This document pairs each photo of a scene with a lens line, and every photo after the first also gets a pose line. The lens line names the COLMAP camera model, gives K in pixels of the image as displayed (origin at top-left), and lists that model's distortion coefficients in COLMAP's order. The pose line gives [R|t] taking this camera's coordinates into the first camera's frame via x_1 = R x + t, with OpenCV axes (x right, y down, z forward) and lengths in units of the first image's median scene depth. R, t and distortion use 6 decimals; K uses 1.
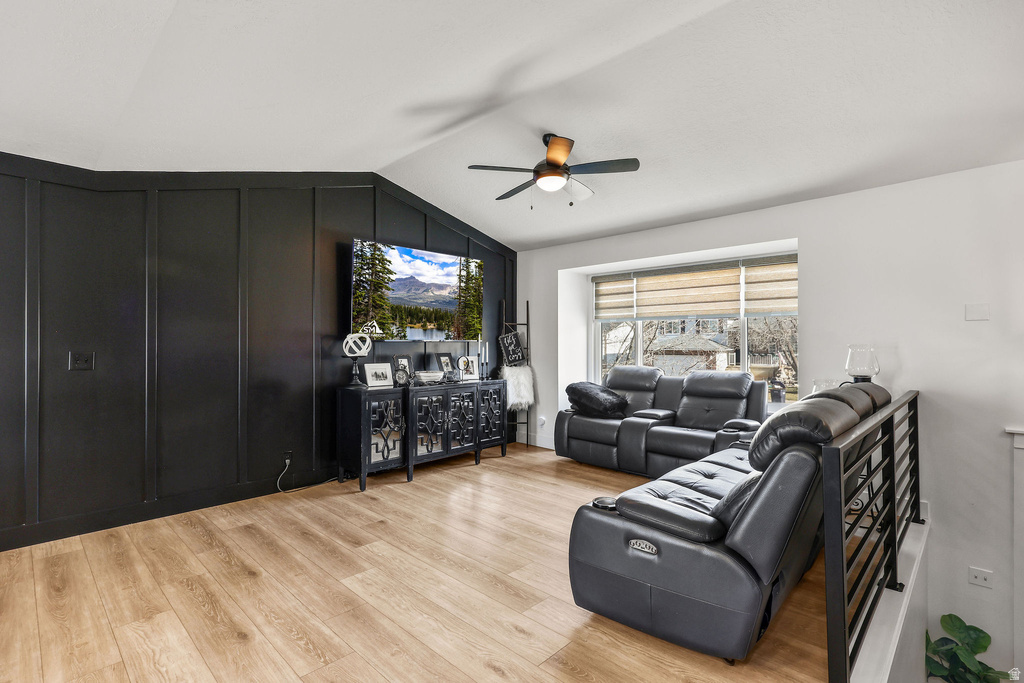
lens RADIAL K [[484.6, 0, 511.3], [0, 484.6, 339.9], [0, 0, 1]] dist [0.000256, 0.001521]
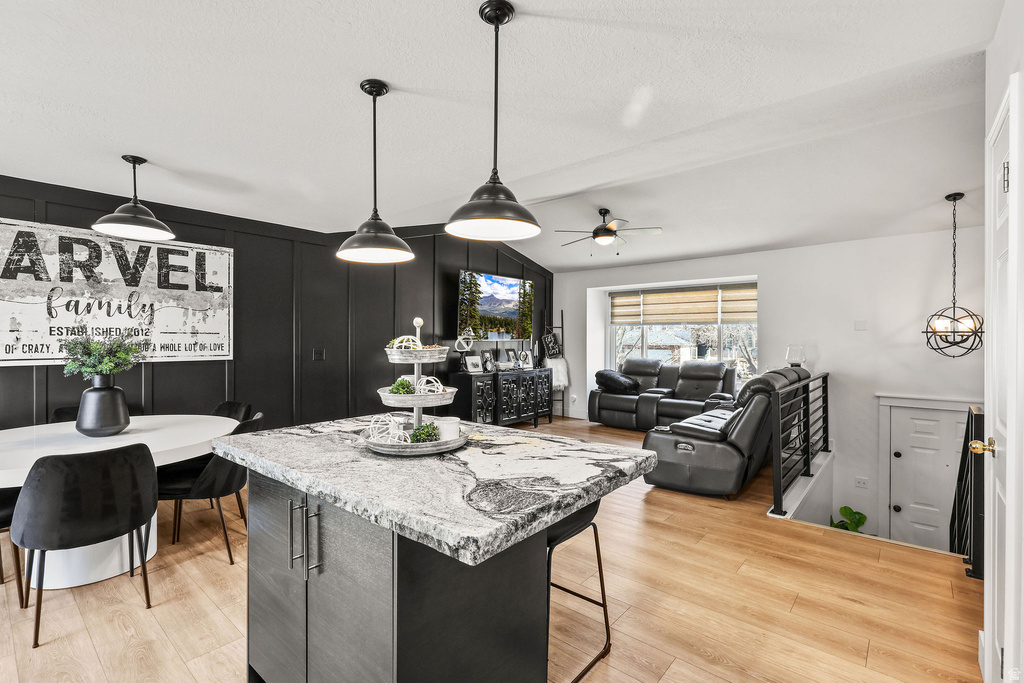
lens RADIAL K [[467.6, 0, 510.3], [0, 467.6, 338.9], [0, 0, 1]] dist [0.002223, -0.000725]
pose [[0.998278, 0.000551, 0.058662, -0.234846], [-0.001095, 0.999957, 0.009246, -0.015539], [-0.058654, -0.009295, 0.998235, -0.368885]]
